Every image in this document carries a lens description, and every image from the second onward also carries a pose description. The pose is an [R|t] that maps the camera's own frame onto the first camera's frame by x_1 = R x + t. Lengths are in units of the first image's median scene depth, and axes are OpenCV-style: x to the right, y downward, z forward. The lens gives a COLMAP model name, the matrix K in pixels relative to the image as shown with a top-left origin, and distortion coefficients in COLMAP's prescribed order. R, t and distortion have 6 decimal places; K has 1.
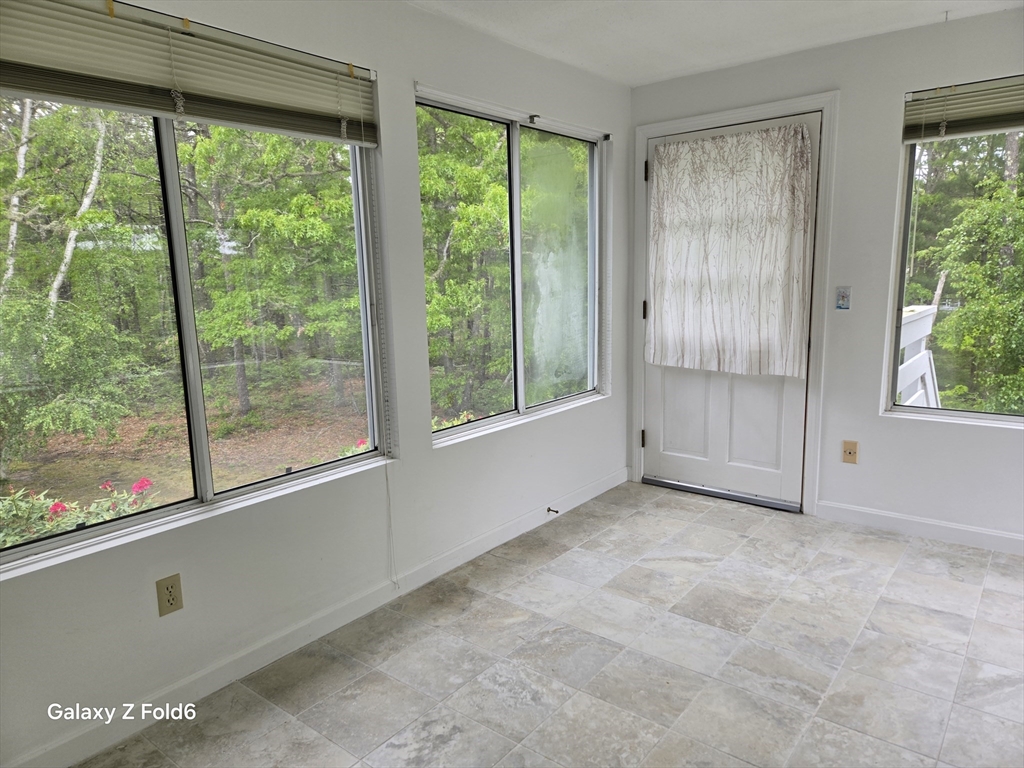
lens RADIAL K [[687.1, 0, 511.7], [0, 687.1, 387.2], [0, 0, 1]] dist [0.064488, -0.056007]
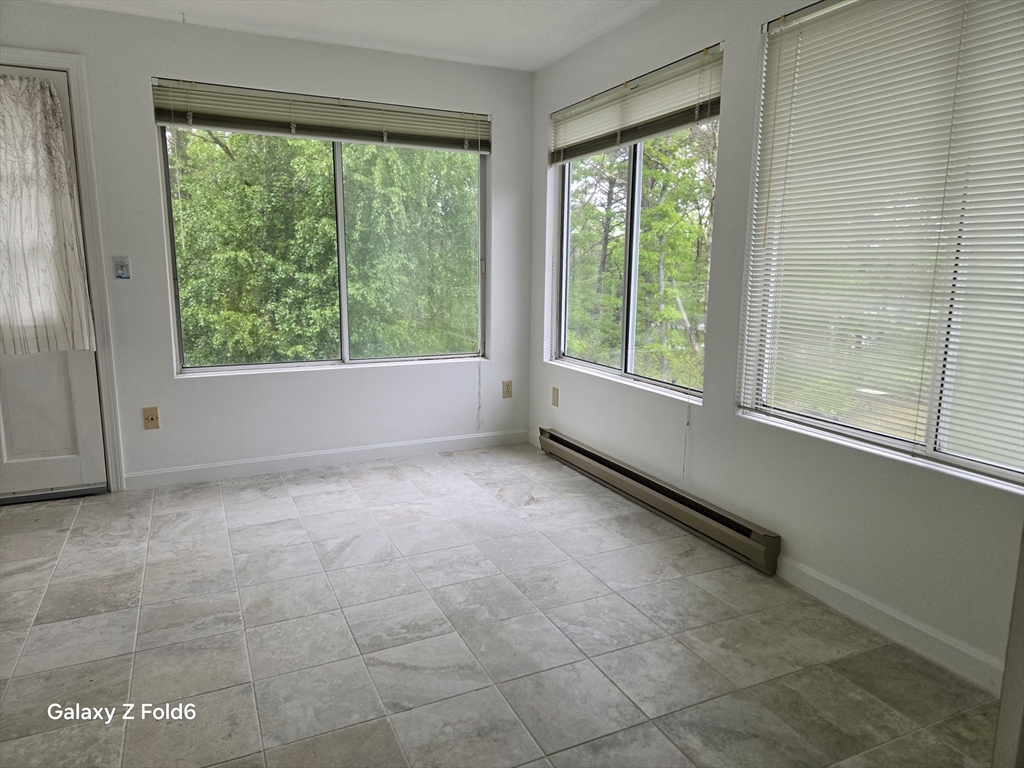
lens RADIAL K [[687.1, 0, 511.7], [0, 687.1, 387.2], [0, 0, 1]] dist [0.064488, -0.056007]
pose [[0.425861, -0.127198, 0.895803, -0.215714], [0.133480, 0.988068, 0.076843, 0.041484], [-0.894888, 0.086847, 0.437758, 0.069237]]
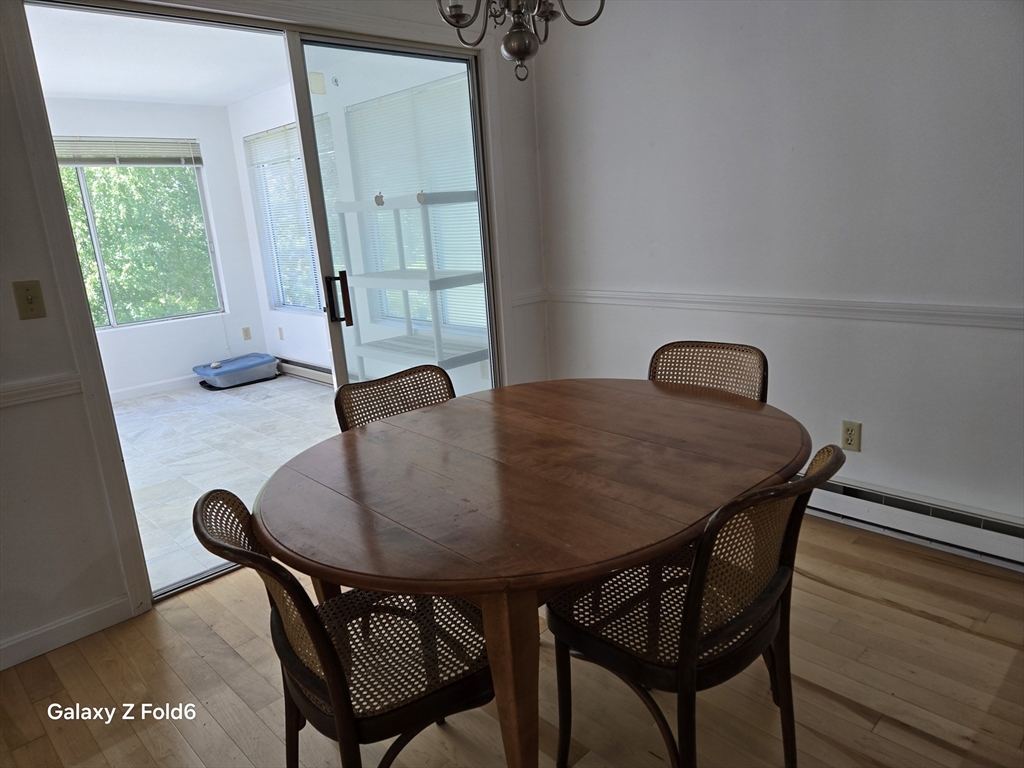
lens RADIAL K [[687.1, 0, 511.7], [0, 687.1, 387.2], [0, 0, 1]] dist [0.064488, -0.056007]
pose [[0.116975, -0.224146, 0.967510, -0.858622], [0.230608, 0.953701, 0.193066, 0.094687], [-0.965990, 0.200531, 0.163249, -0.354413]]
